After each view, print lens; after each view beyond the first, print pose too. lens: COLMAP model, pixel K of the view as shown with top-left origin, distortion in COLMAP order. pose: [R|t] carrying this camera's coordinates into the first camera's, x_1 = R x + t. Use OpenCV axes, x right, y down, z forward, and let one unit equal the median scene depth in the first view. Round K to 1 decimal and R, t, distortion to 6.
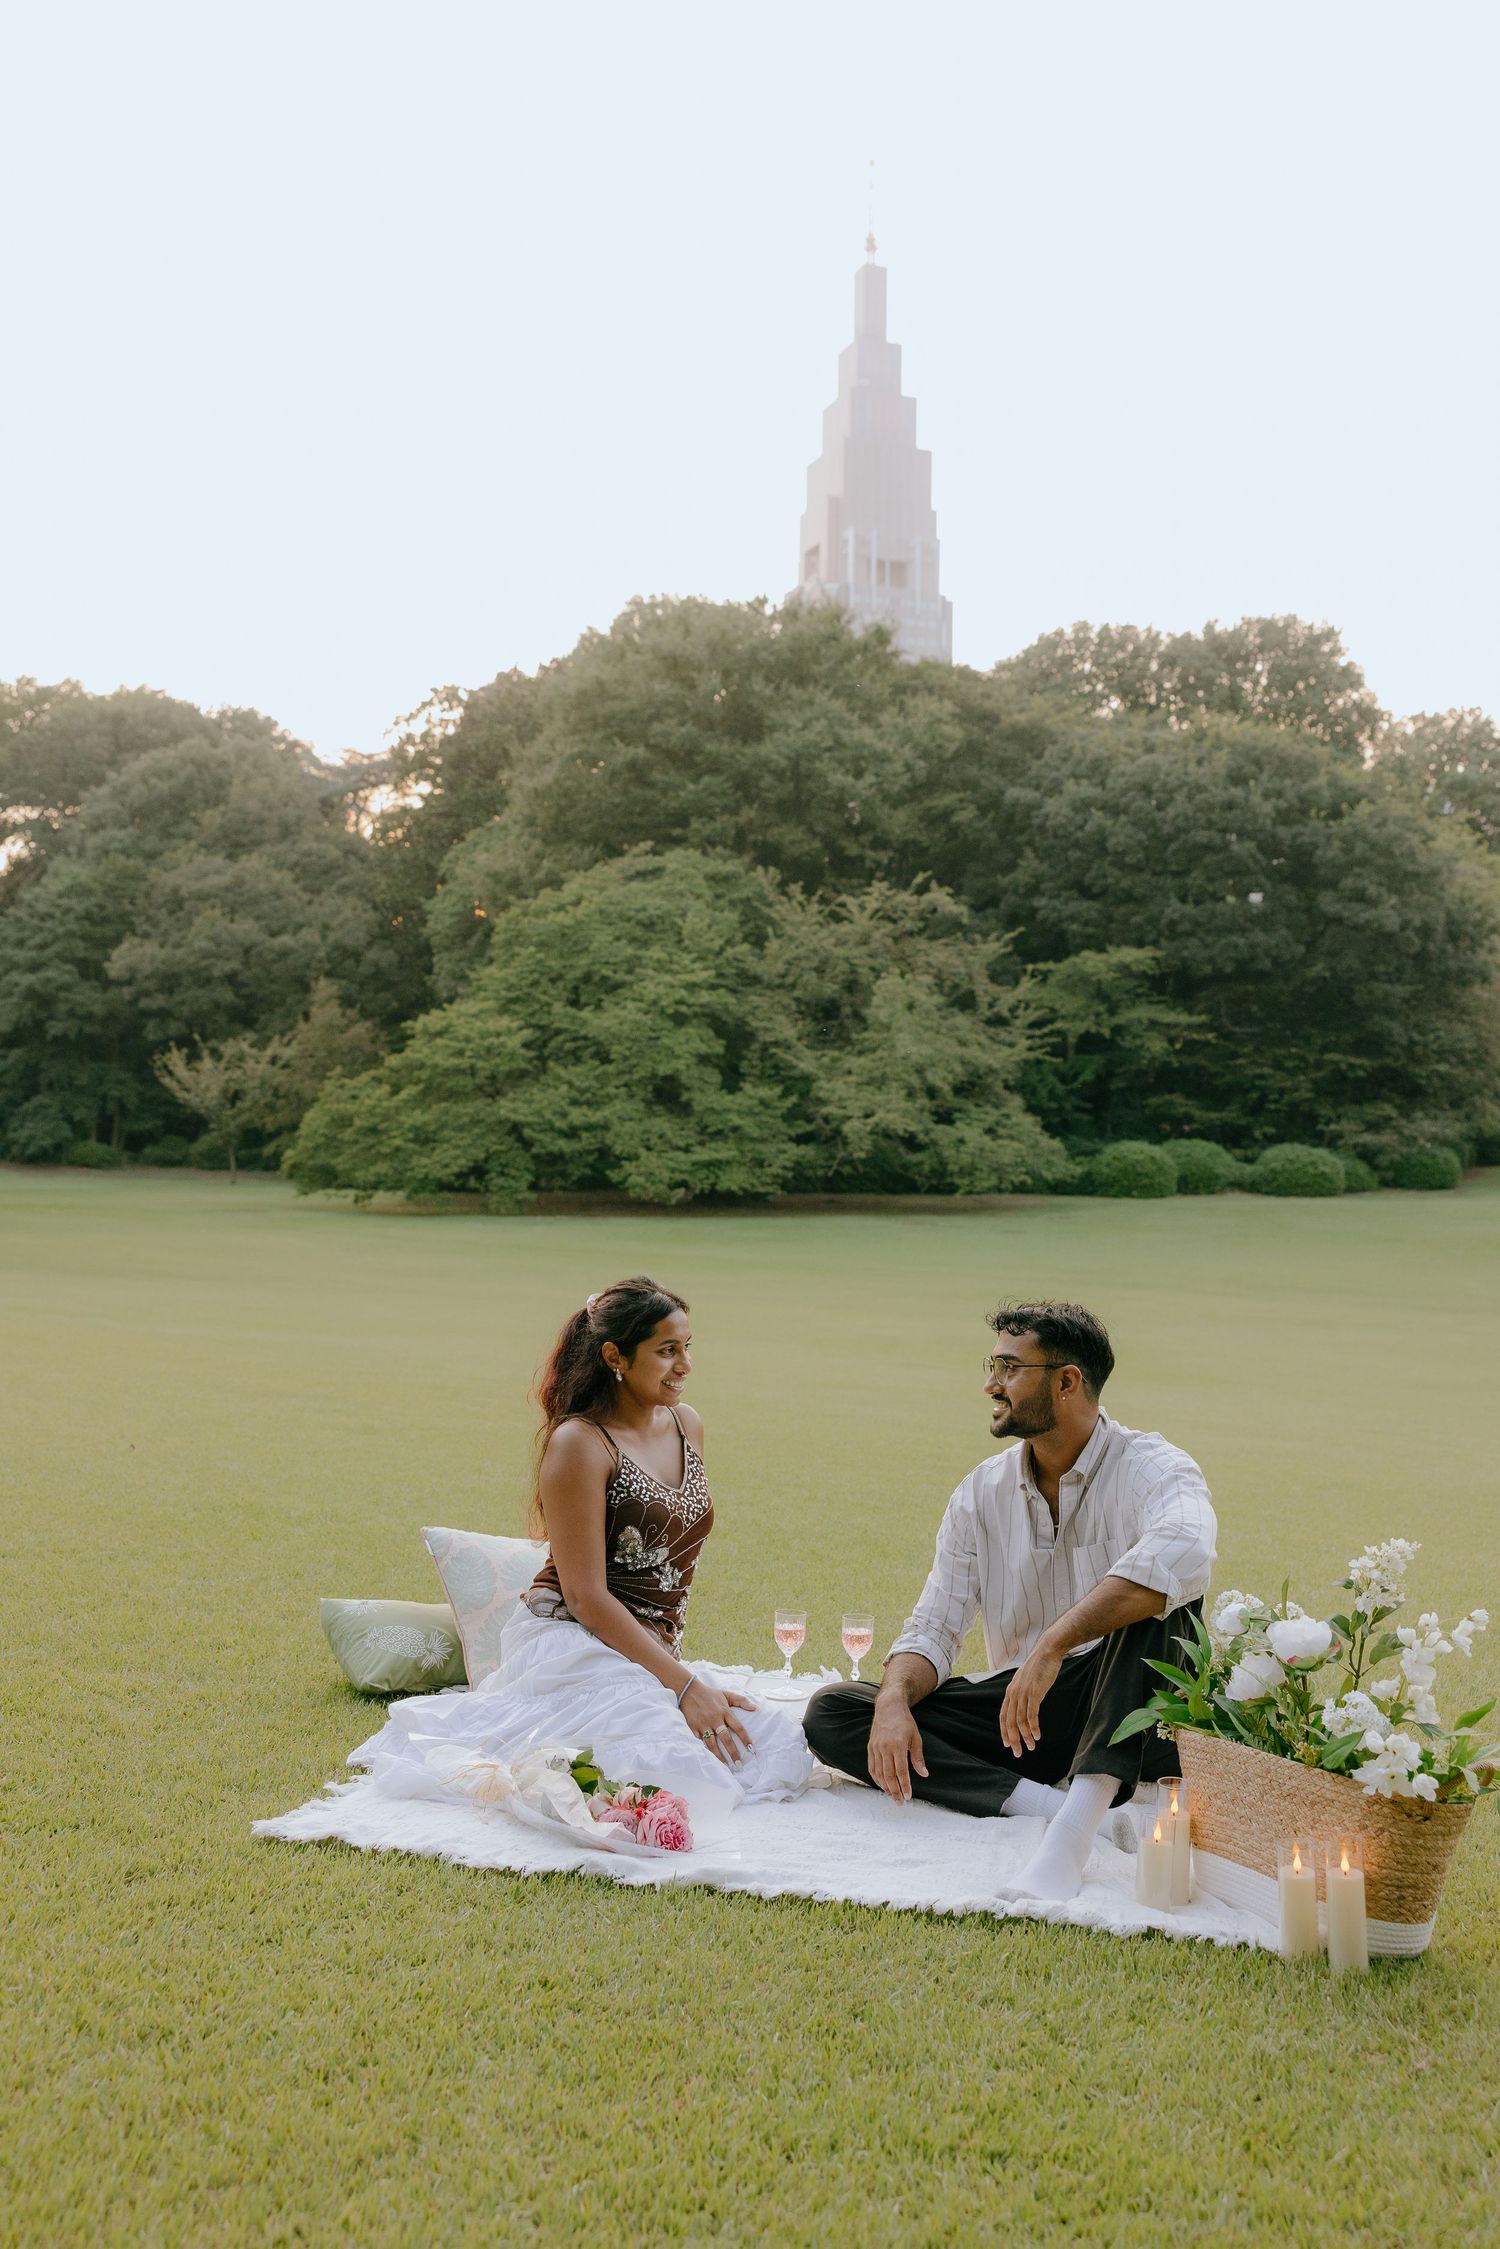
lens RADIAL K [[2242.5, 0, 750.0], [0, 2242.5, 1124.5], [0, 0, 1]] dist [0.007877, 0.000324]
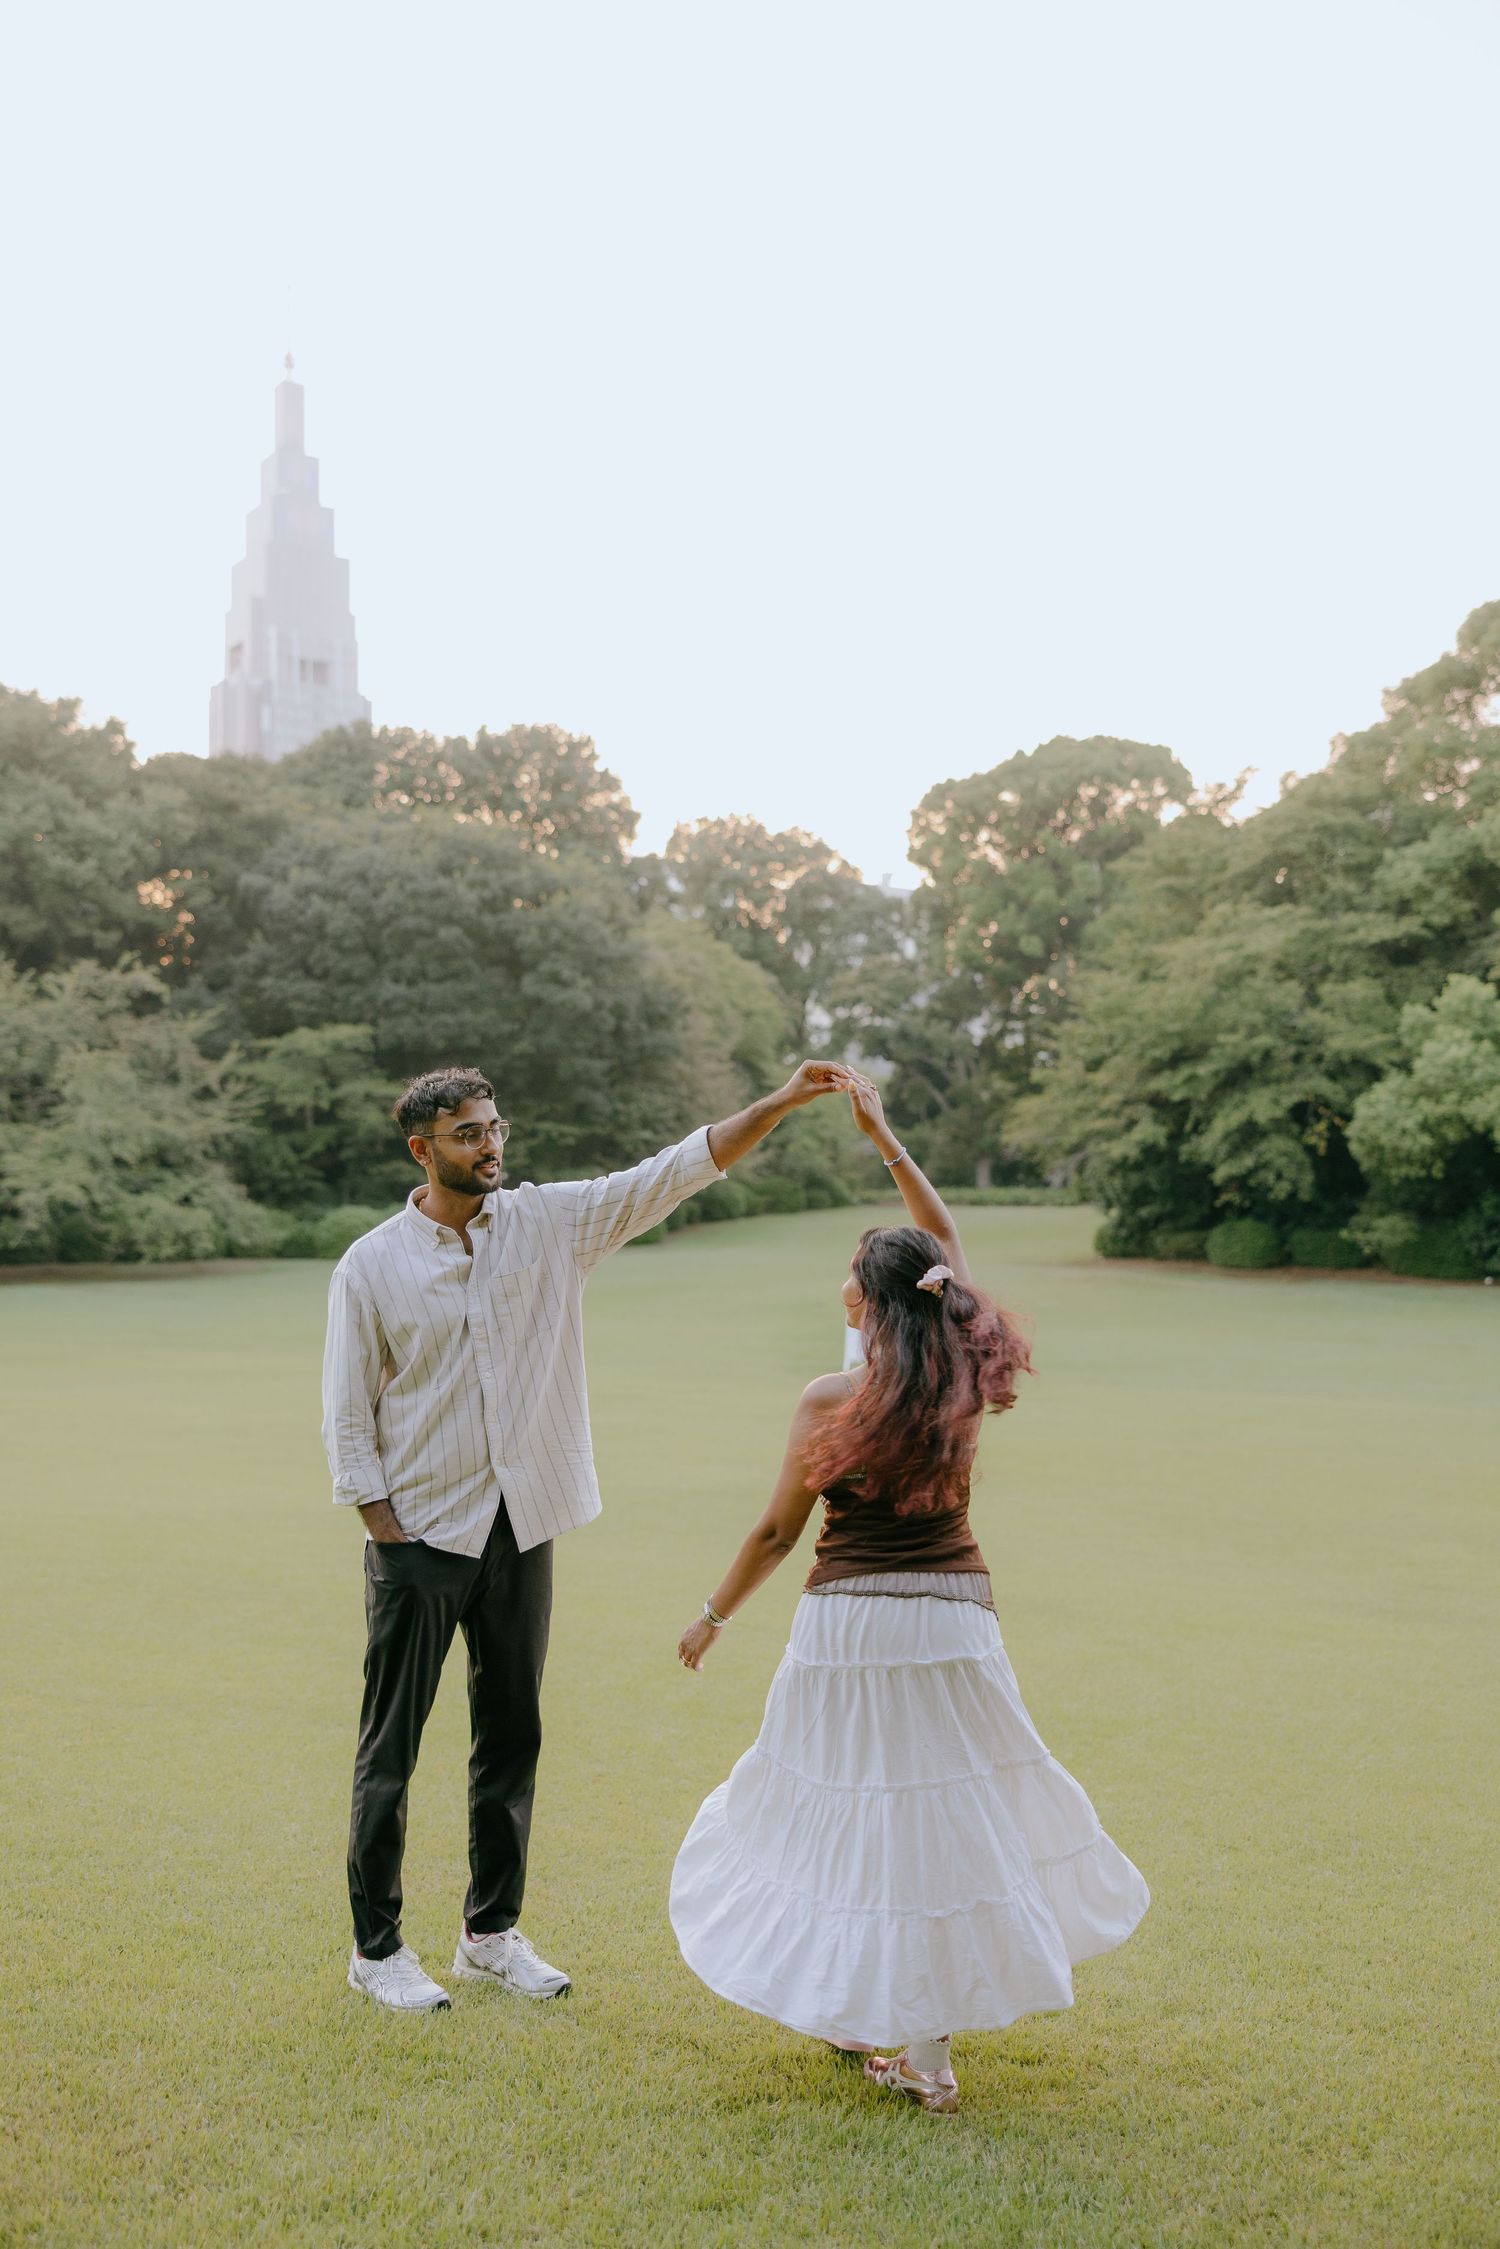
lens RADIAL K [[2101.1, 0, 750.0], [0, 2101.1, 1124.5], [0, 0, 1]] dist [0.002416, 0.001415]
pose [[0.967831, -0.009709, 0.251415, 0.102727], [0.017671, 0.999411, -0.029429, 0.000996], [-0.250981, 0.032925, 0.967432, -0.012344]]
